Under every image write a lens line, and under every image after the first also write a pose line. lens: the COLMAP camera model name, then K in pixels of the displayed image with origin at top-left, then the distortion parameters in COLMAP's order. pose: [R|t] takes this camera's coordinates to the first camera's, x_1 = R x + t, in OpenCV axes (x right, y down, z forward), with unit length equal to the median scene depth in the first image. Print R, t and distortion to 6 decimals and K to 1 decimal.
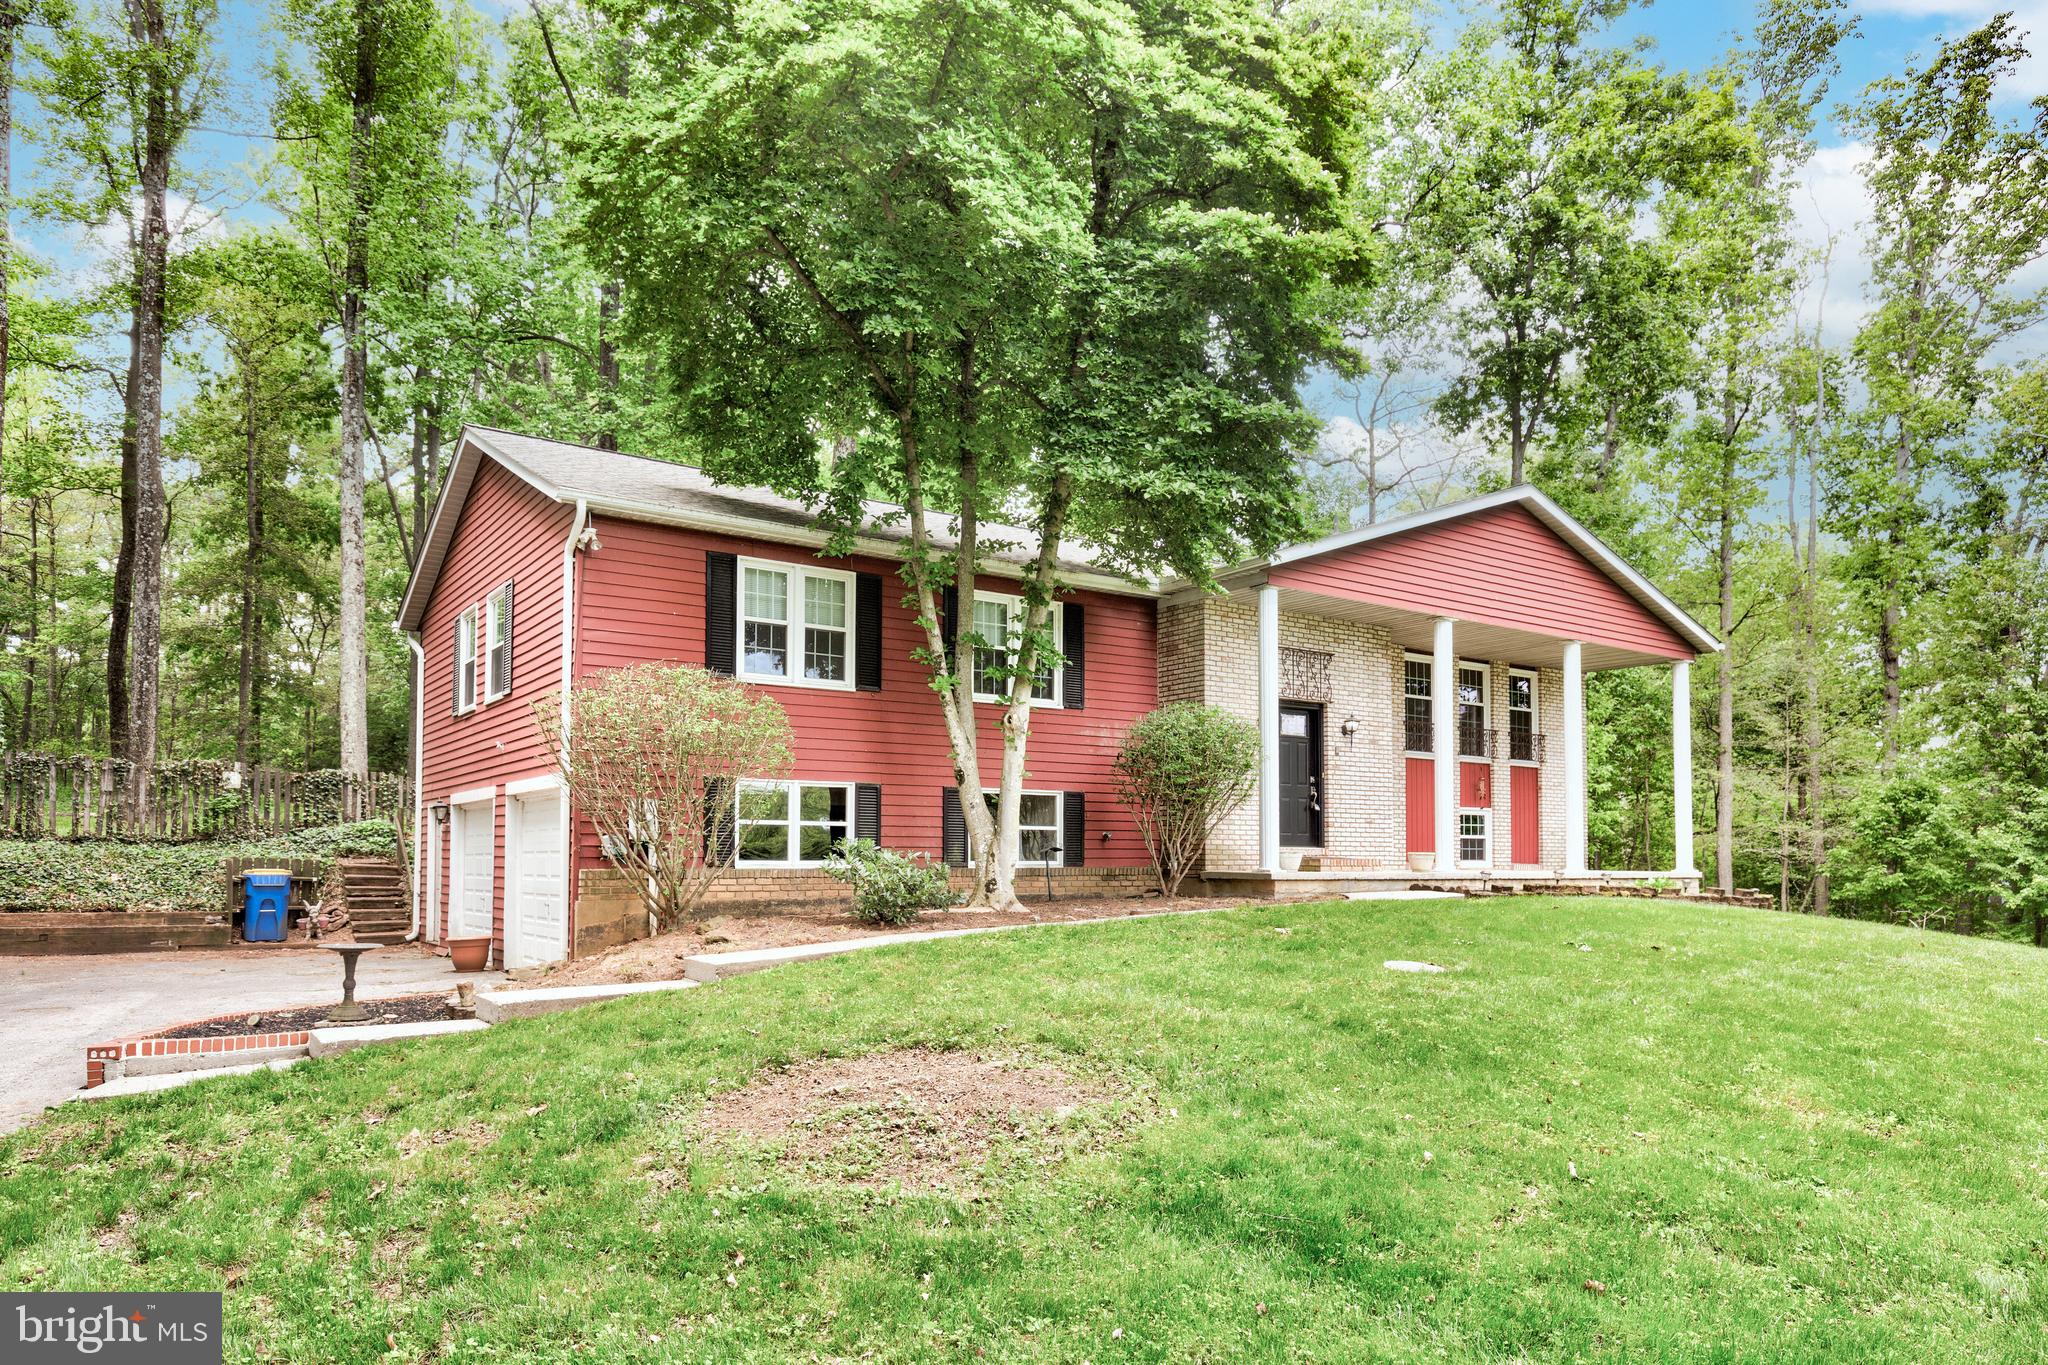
lens RADIAL K [[1256.1, 0, 976.5], [0, 1256.1, 789.9], [0, 0, 1]] dist [0.010298, 0.002273]
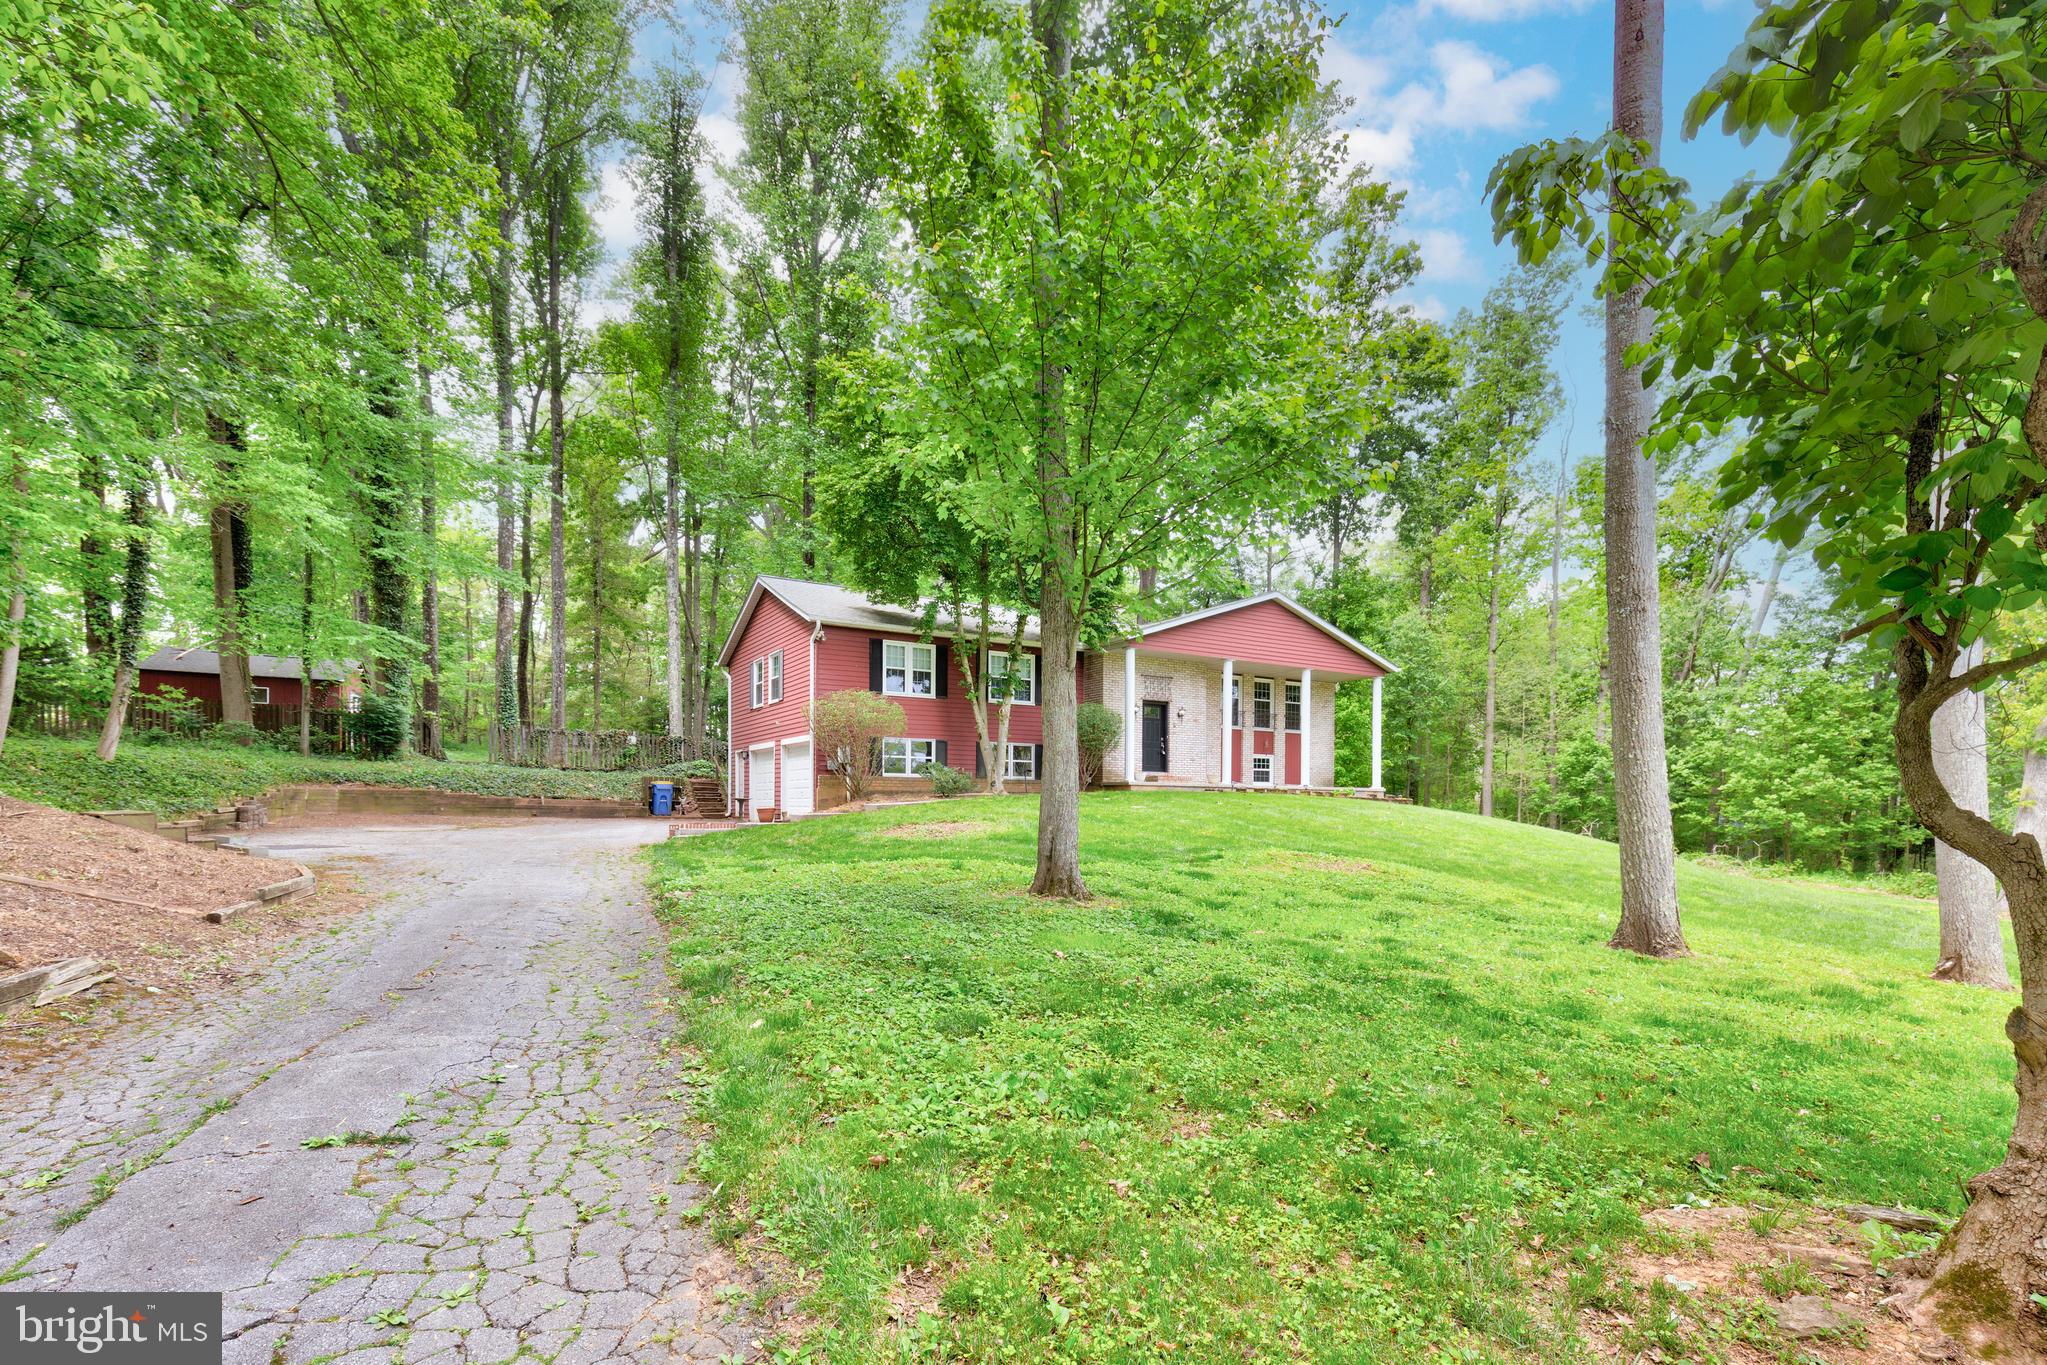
lens RADIAL K [[952.0, 0, 1012.9], [0, 952.0, 792.9], [0, 0, 1]] dist [0.019520, -0.004386]
pose [[0.998875, 0.001970, -0.047376, 0.116657], [-0.000116, 0.999235, 0.039106, 0.022113], [0.047416, -0.039057, 0.998111, -0.662954]]
